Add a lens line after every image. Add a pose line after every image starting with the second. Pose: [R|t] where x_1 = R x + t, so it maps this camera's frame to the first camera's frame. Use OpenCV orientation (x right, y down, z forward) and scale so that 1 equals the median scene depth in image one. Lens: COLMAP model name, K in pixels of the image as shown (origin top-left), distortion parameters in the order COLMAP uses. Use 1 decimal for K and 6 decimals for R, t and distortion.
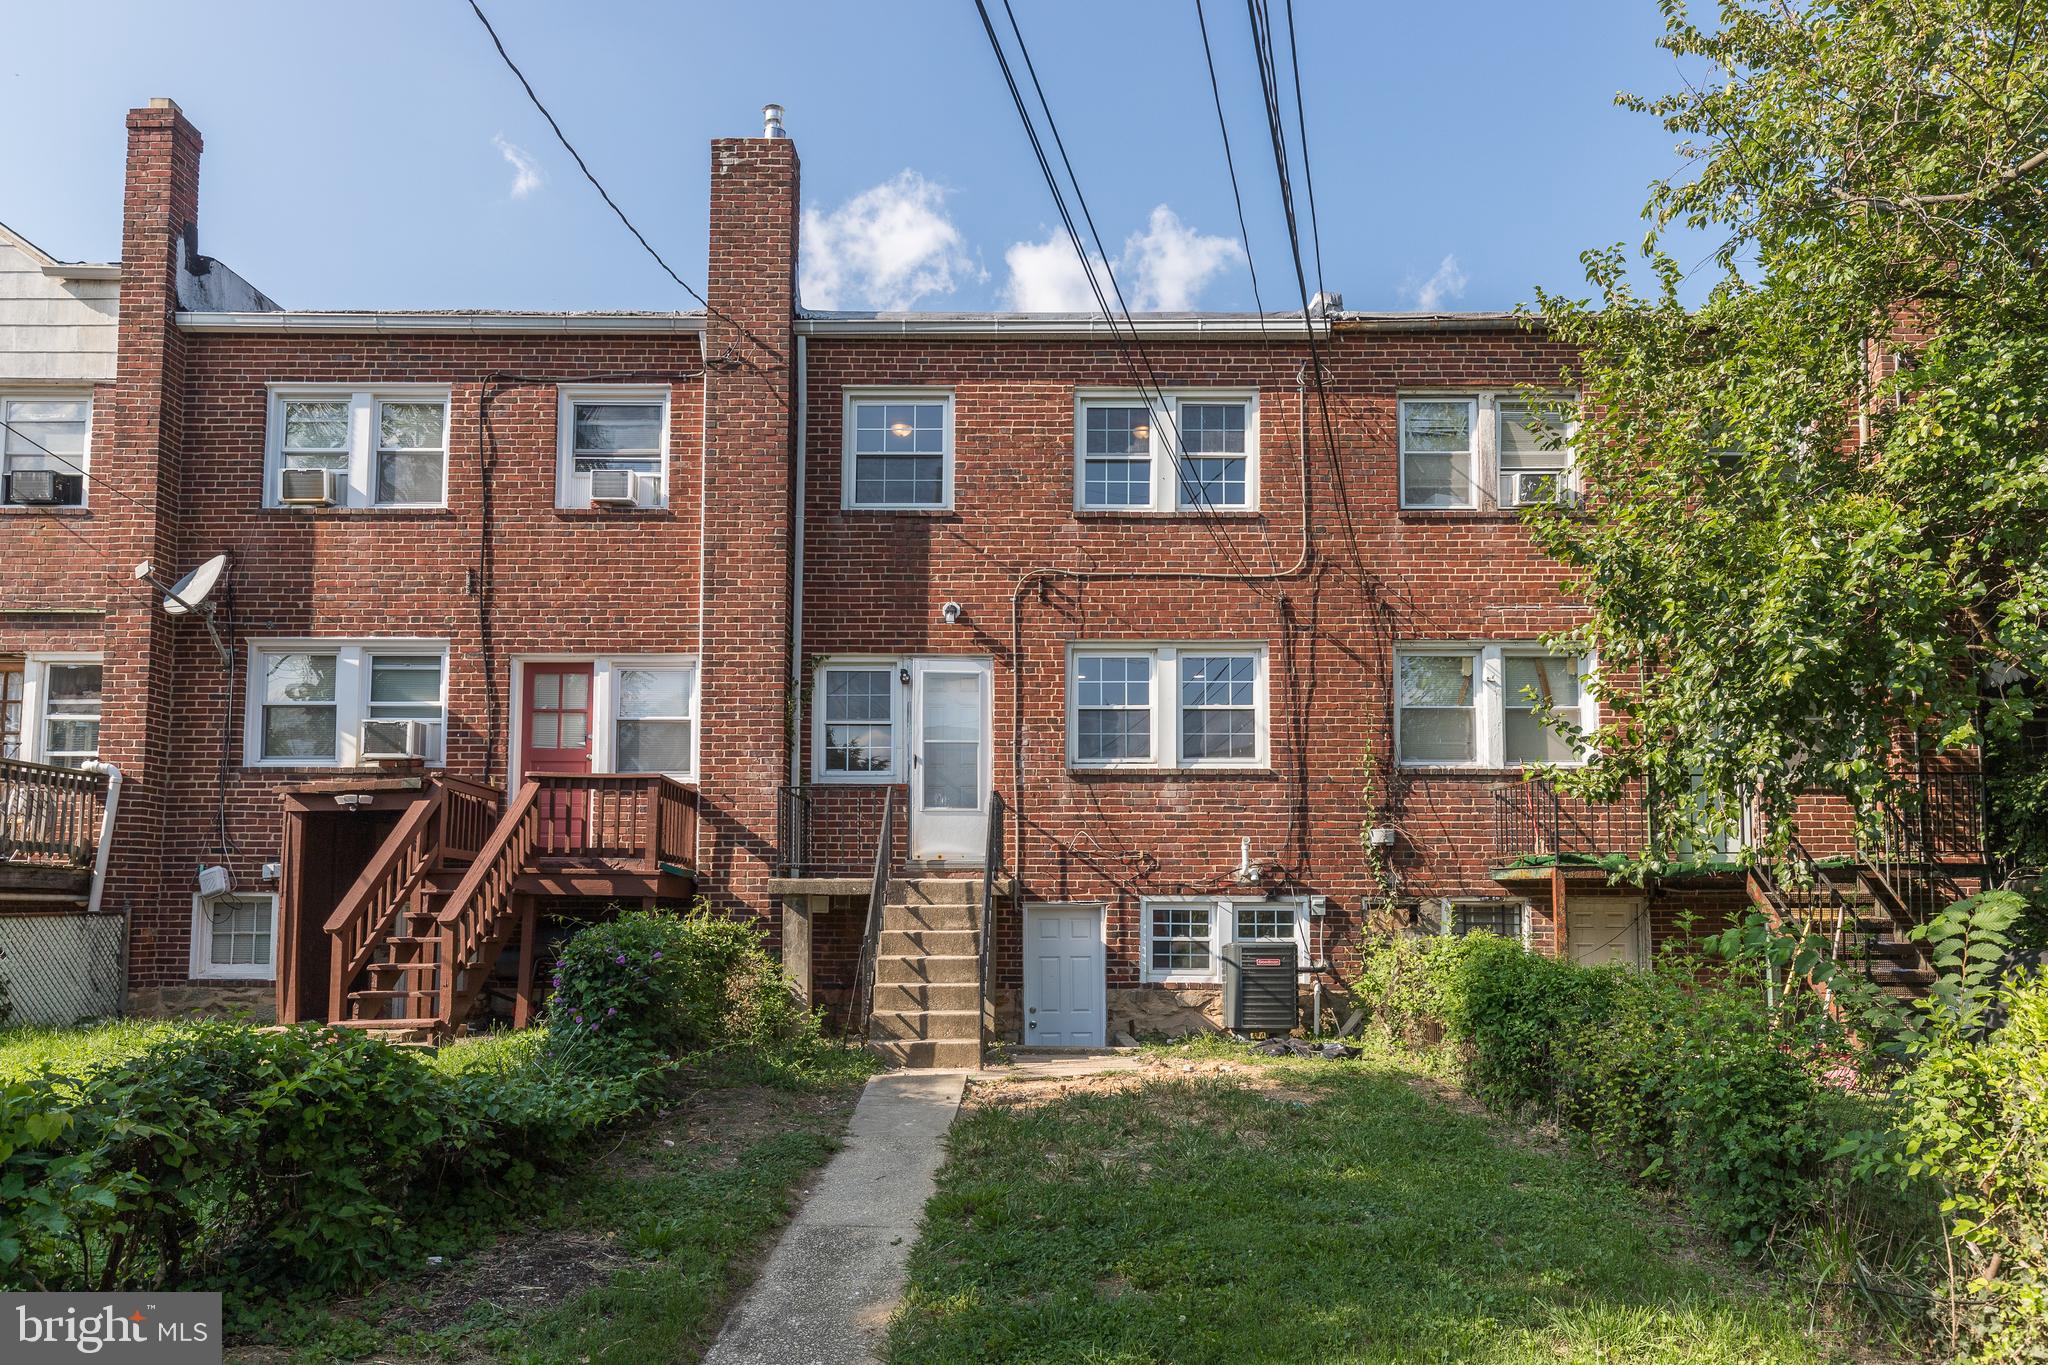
lens RADIAL K [[1394.3, 0, 1023.9], [0, 1394.3, 673.5], [0, 0, 1]] dist [0.005108, -0.000059]
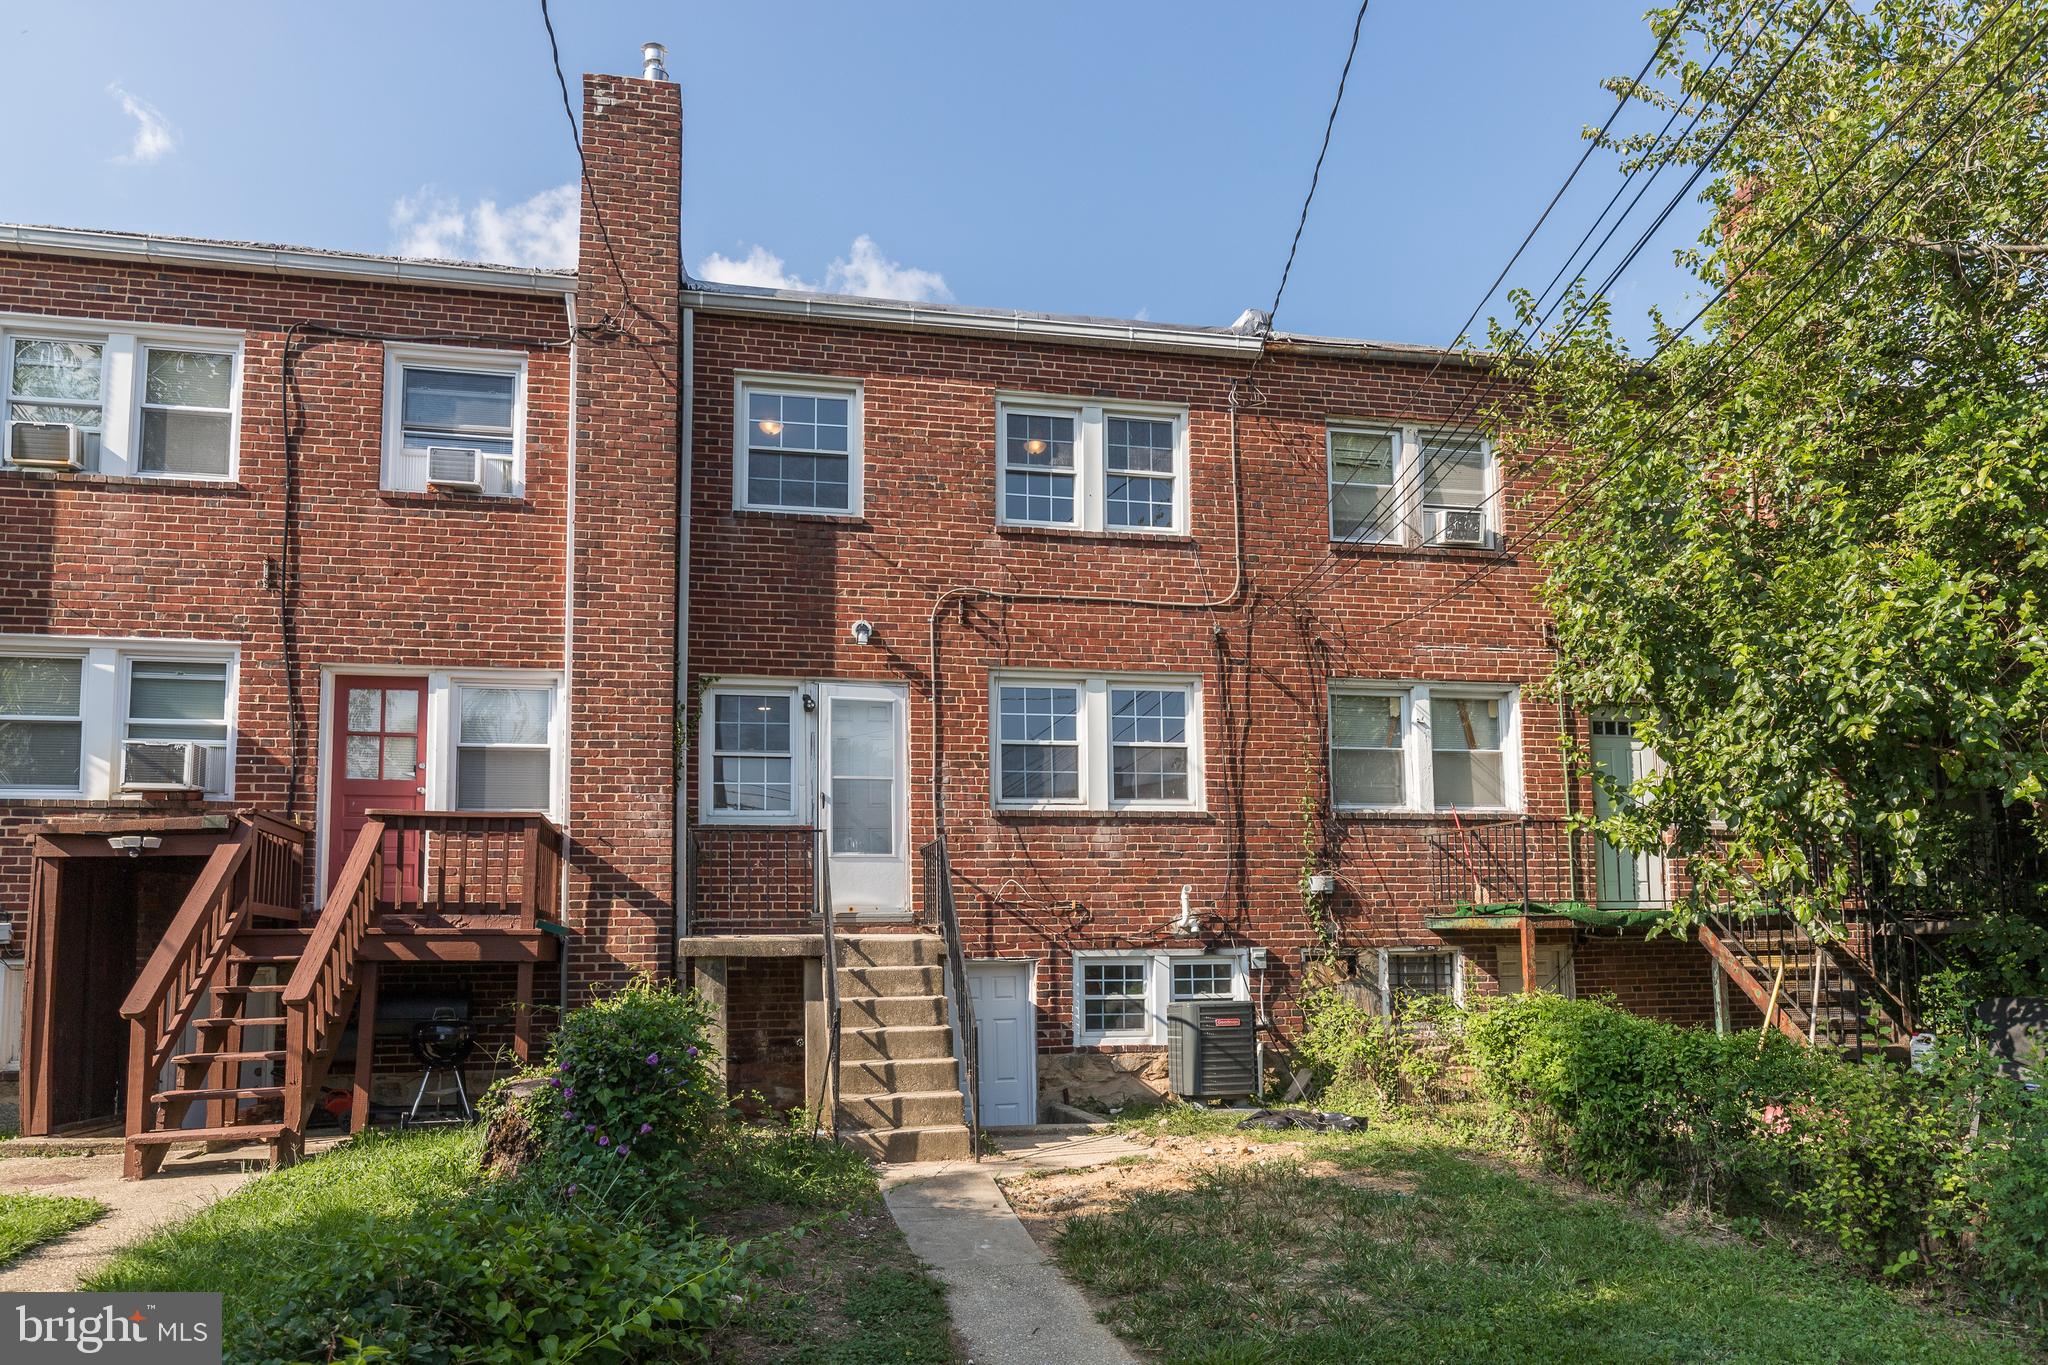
lens RADIAL K [[1405.5, 0, 1023.6], [0, 1405.5, 689.1], [0, 0, 1]] dist [-0.006091, 0.001027]
pose [[0.975689, 0.026752, 0.217519, -0.145699], [-0.023954, 0.999593, -0.015487, 0.003812], [-0.217845, 0.009900, 0.975933, 0.106653]]
